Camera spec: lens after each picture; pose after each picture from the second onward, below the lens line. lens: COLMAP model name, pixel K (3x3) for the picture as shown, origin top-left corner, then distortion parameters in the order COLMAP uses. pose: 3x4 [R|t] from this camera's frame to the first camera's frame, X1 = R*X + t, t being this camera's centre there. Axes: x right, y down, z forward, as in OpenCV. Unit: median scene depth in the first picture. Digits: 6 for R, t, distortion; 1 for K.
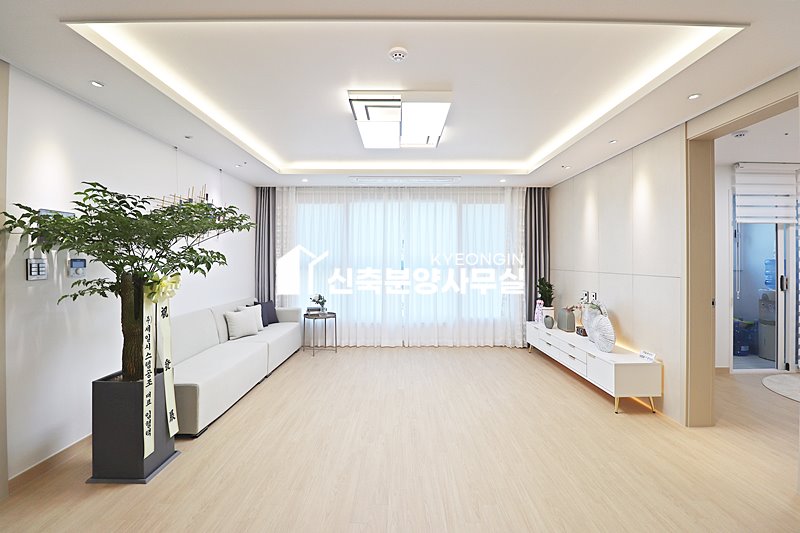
lens RADIAL K [[369.0, 0, 404.5], [0, 369.0, 260.7], [0, 0, 1]] dist [-0.003182, -0.011045]
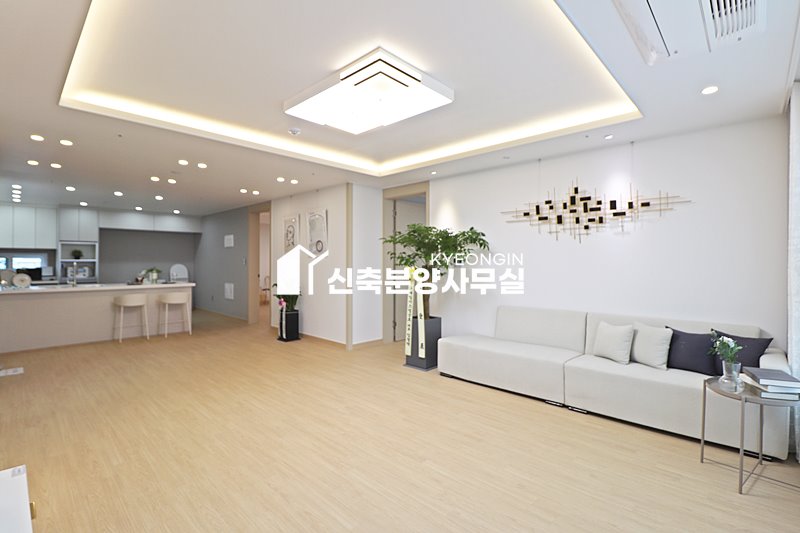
lens RADIAL K [[369.0, 0, 400.1], [0, 369.0, 262.0], [0, 0, 1]] dist [-0.003182, -0.011045]
pose [[-0.694273, 0.000394, -0.719712, 0.398790], [-0.002275, 0.999994, 0.002742, 0.005424], [0.719709, 0.003541, -0.694267, 1.187509]]
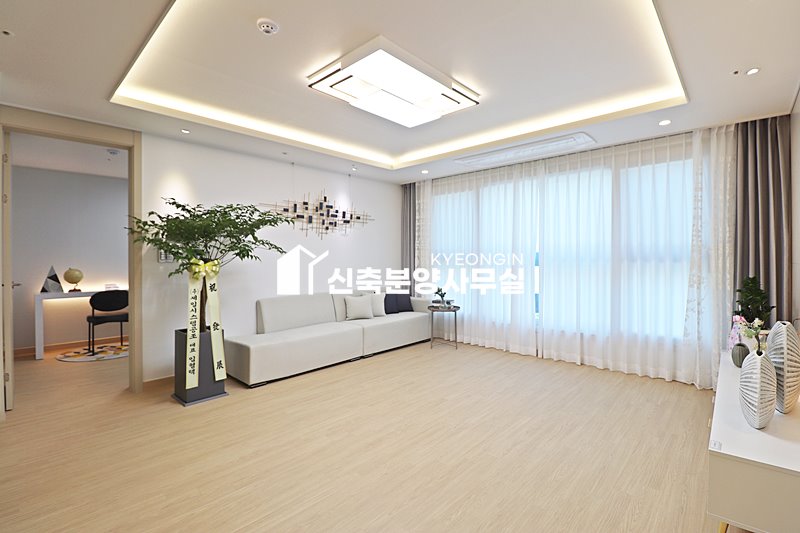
lens RADIAL K [[369.0, 0, 403.2], [0, 369.0, 259.1], [0, 0, 1]] dist [-0.003182, -0.011045]
pose [[0.729745, 0.000048, -0.683720, 0.424869], [0.002032, 0.999995, 0.002239, 0.018518], [0.683717, -0.003023, 0.729741, 0.262335]]
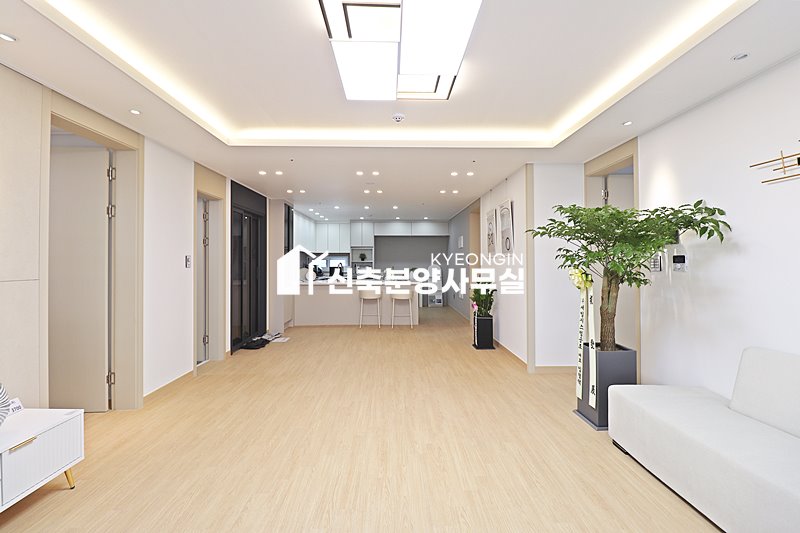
lens RADIAL K [[369.0, 0, 405.5], [0, 369.0, 258.4], [0, 0, 1]] dist [-0.003182, -0.011045]
pose [[-0.999694, 0.002074, -0.024659, -0.003792], [0.002255, 0.999971, -0.007314, 0.005560], [0.024643, -0.007367, -0.999669, 1.186186]]
